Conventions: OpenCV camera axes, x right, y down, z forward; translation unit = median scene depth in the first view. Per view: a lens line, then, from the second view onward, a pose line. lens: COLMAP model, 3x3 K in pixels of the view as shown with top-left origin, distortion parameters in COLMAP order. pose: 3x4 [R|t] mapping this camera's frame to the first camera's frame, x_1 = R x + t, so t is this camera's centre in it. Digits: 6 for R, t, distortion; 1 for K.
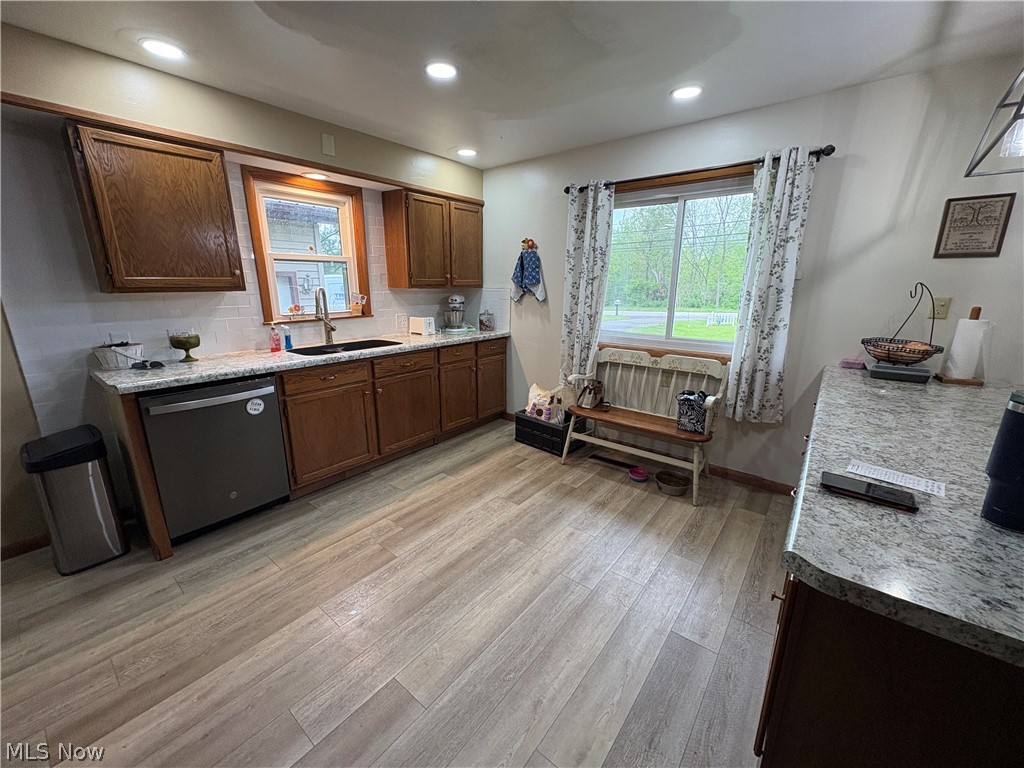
lens RADIAL K [[407.3, 0, 512.5], [0, 407.3, 386.8], [0, 0, 1]] dist [0.001008, 0.000053]
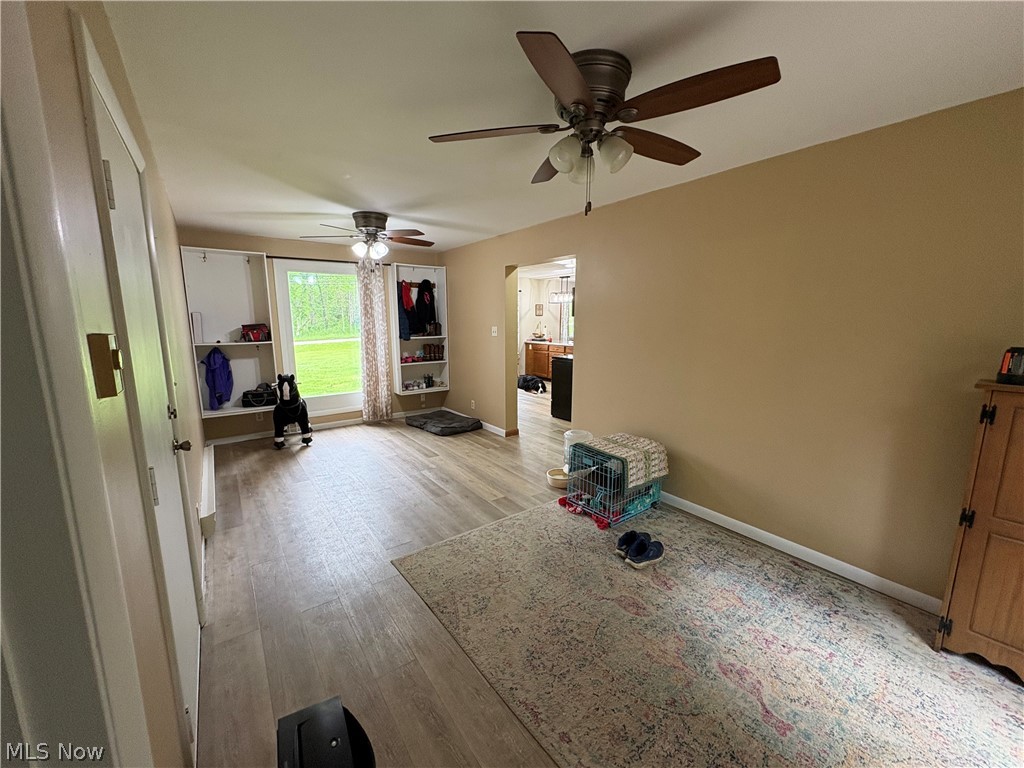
lens RADIAL K [[407.3, 0, 512.7], [0, 407.3, 385.5], [0, 0, 1]] dist [0.001008, 0.000053]
pose [[0.255472, -0.164209, 0.952770, -2.820230], [0.239215, 0.965566, 0.102272, -0.060813], [-0.936755, 0.201789, 0.285956, 0.035362]]
